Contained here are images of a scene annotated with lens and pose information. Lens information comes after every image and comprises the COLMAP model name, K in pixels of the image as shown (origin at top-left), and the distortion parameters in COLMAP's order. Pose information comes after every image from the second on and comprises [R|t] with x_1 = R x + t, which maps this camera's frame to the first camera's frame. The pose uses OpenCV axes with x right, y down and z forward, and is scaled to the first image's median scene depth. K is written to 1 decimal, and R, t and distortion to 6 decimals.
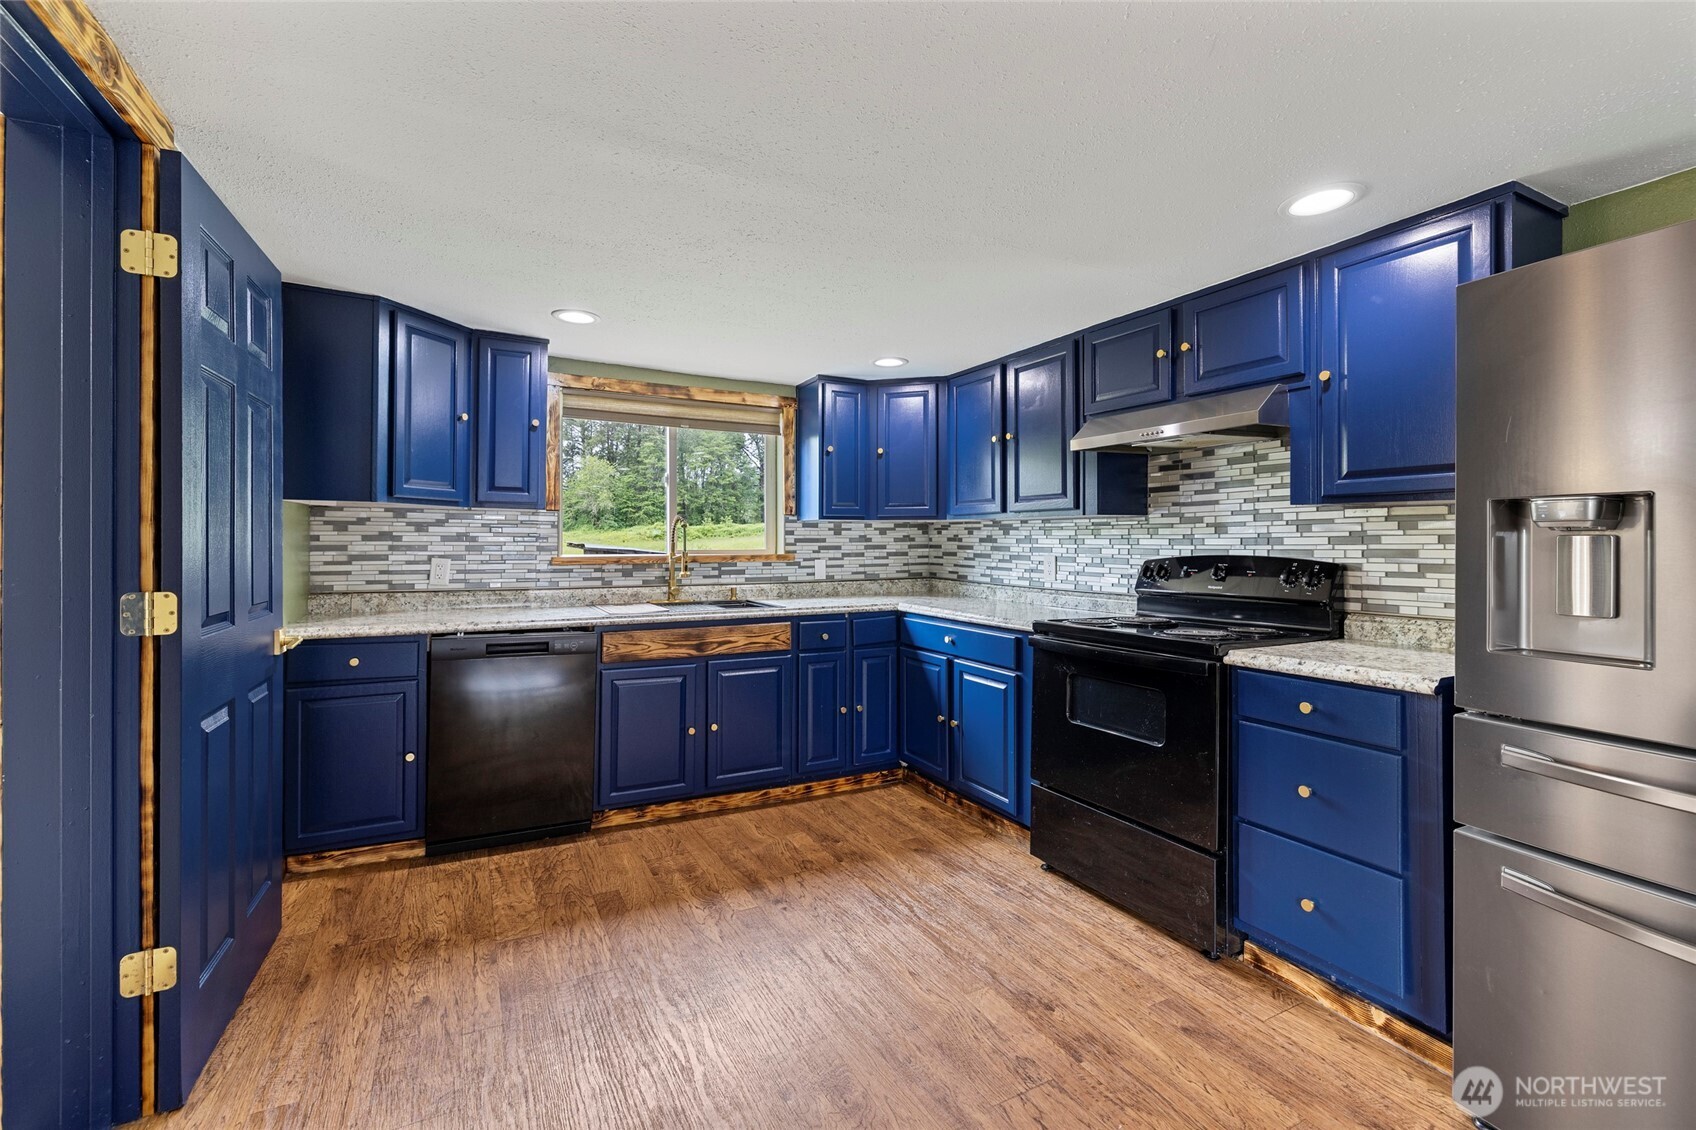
lens RADIAL K [[723.6, 0, 793.5], [0, 723.6, 535.4], [0, 0, 1]] dist [-0.002933, 0.001543]
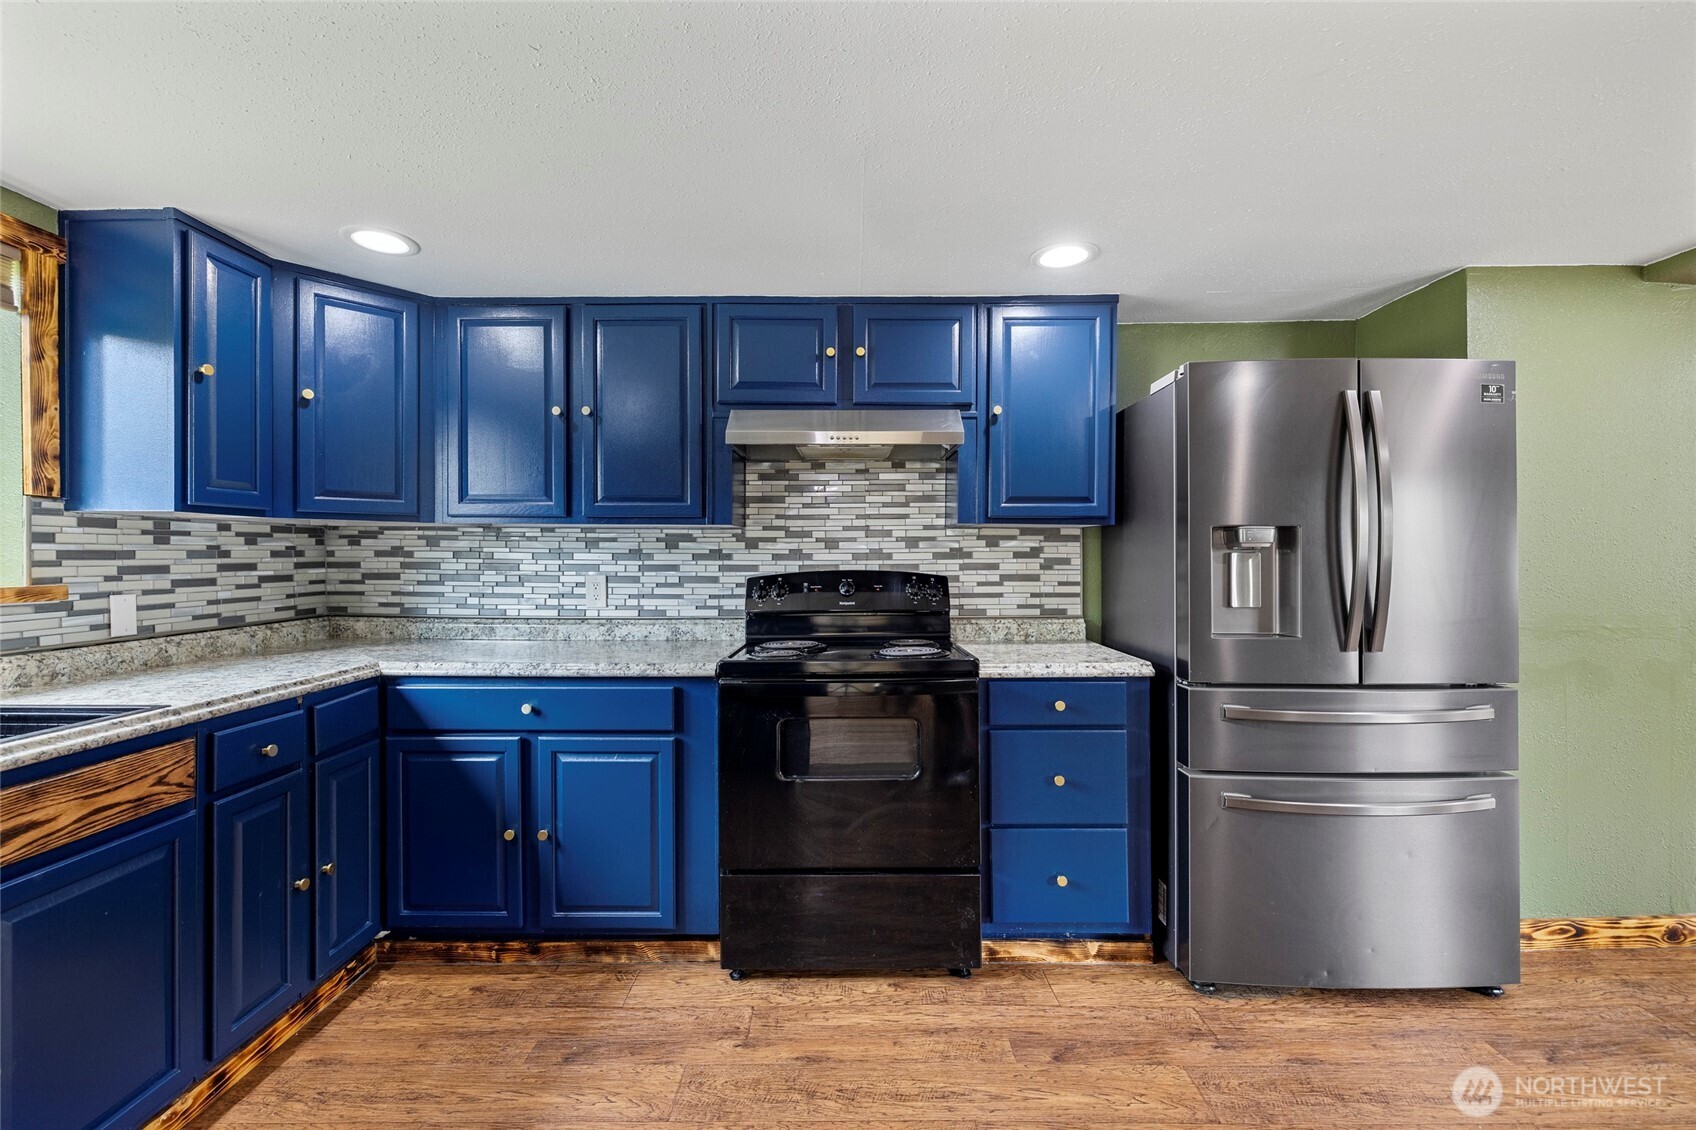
lens RADIAL K [[723.6, 0, 843.4], [0, 723.6, 558.5], [0, 0, 1]] dist [-0.002933, 0.001543]
pose [[0.424631, -0.004159, 0.905357, -0.251437], [-0.007402, 0.999940, 0.008066, 0.002424], [-0.905336, -0.010127, 0.424575, 0.468894]]
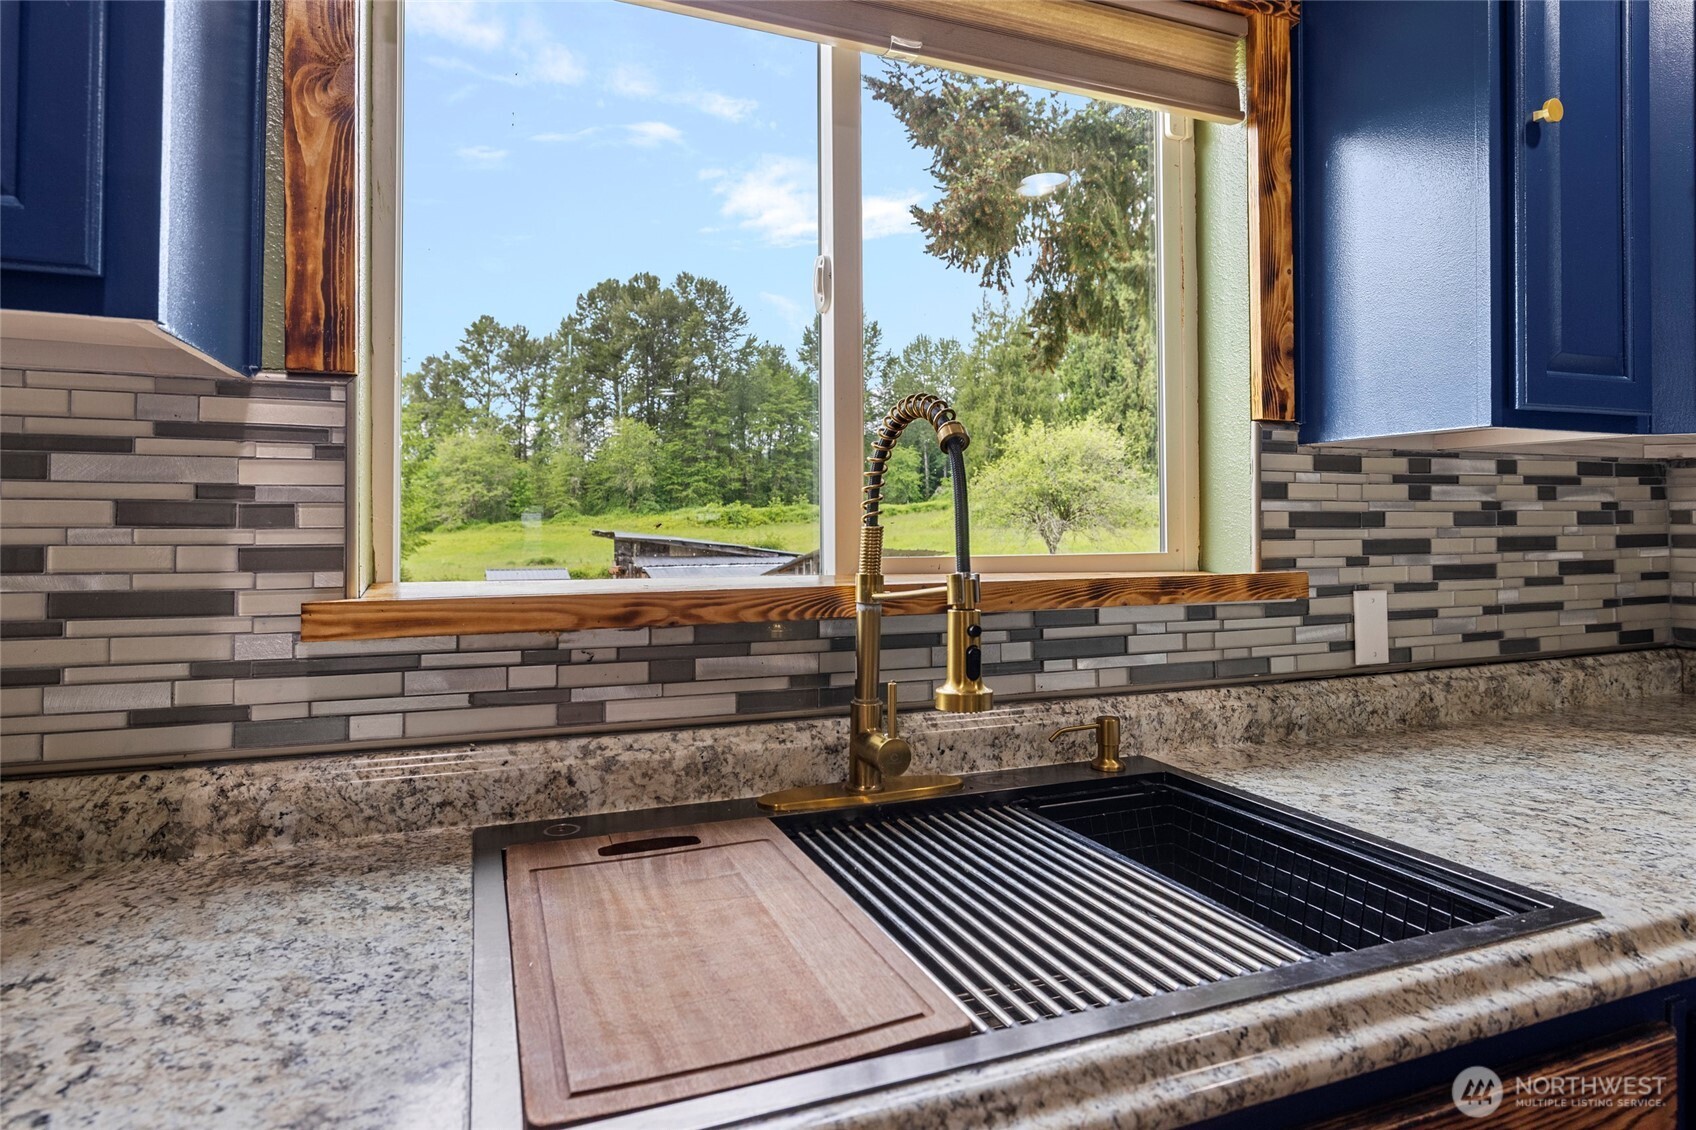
lens RADIAL K [[939.5, 0, 835.9], [0, 939.5, 520.6], [0, 0, 1]] dist [-0.019540, 0.002321]
pose [[0.998579, -0.001611, -0.053265, -0.186403], [0.001640, 0.999999, 0.000512, 0.008716], [0.053264, -0.000599, 0.998580, 0.827599]]
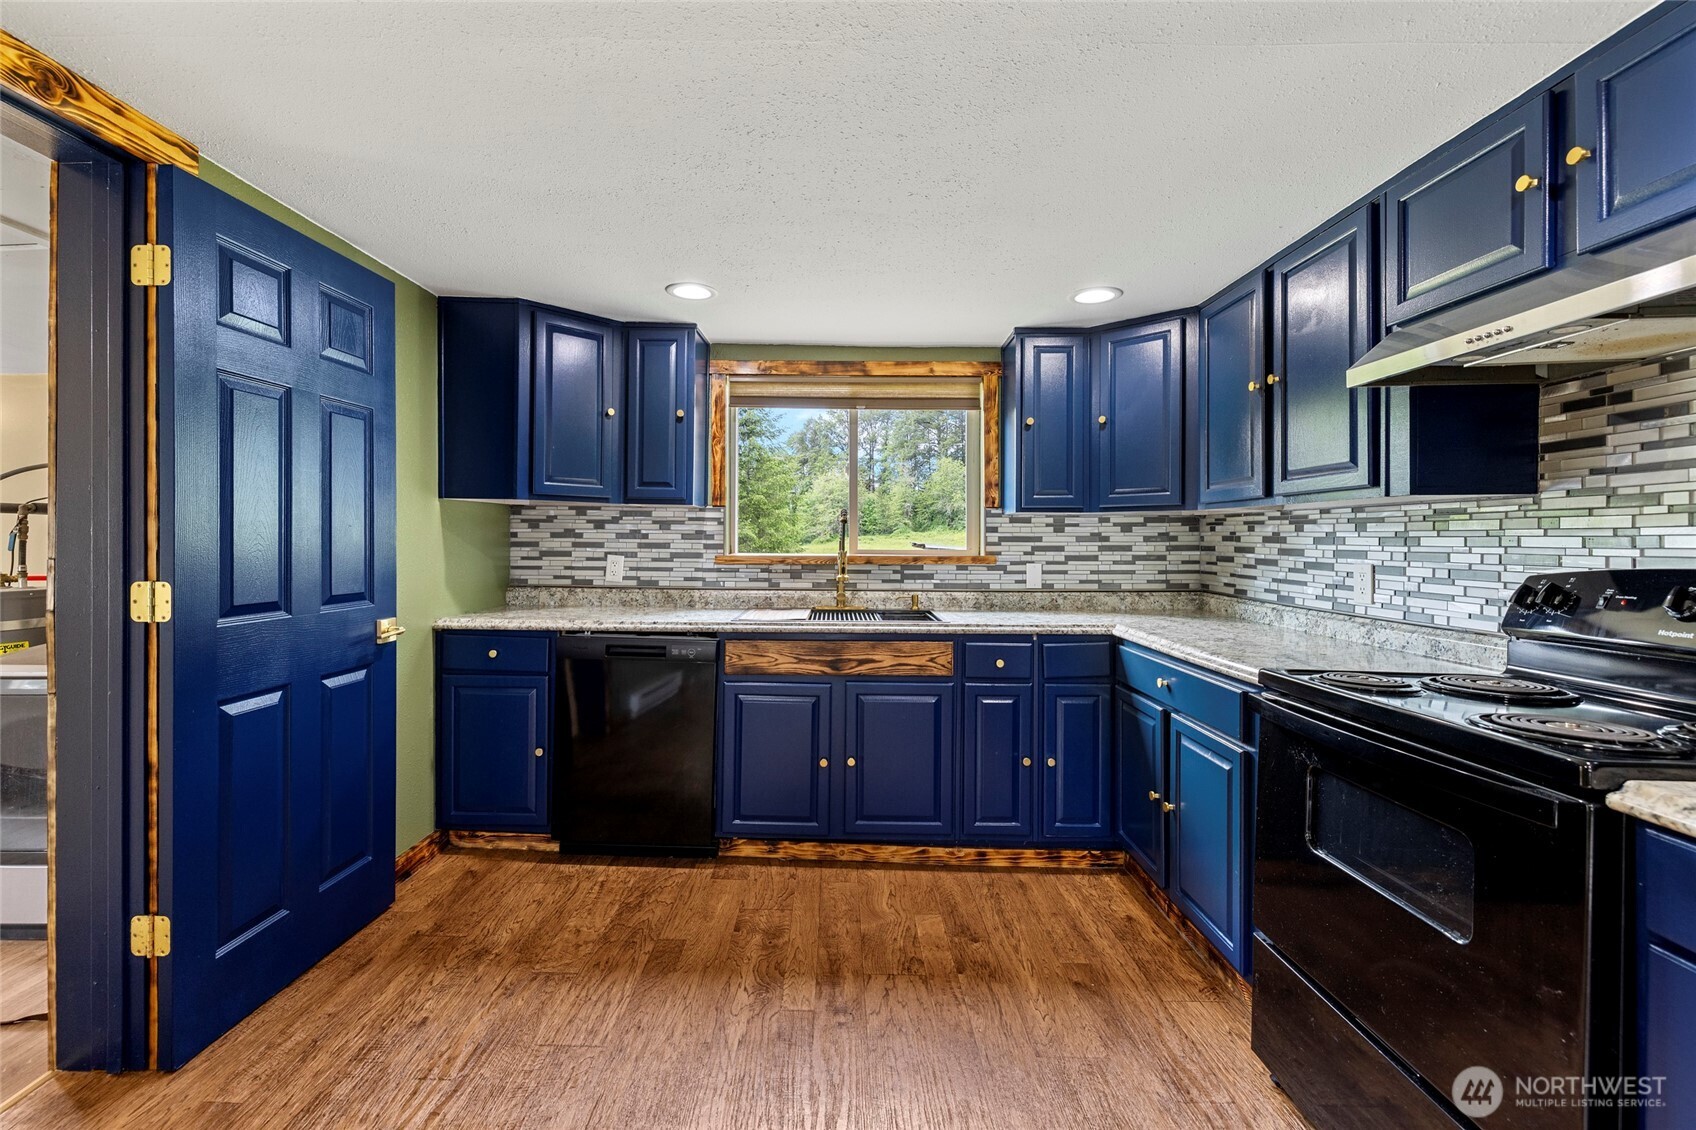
lens RADIAL K [[723.6, 0, 804.5], [0, 723.6, 535.8], [0, 0, 1]] dist [-0.002933, 0.001543]
pose [[0.892597, 0.001128, -0.450855, 0.219237], [-0.001239, 0.999999, 0.000049, 0.004554], [0.450854, 0.000515, 0.892597, 0.232080]]
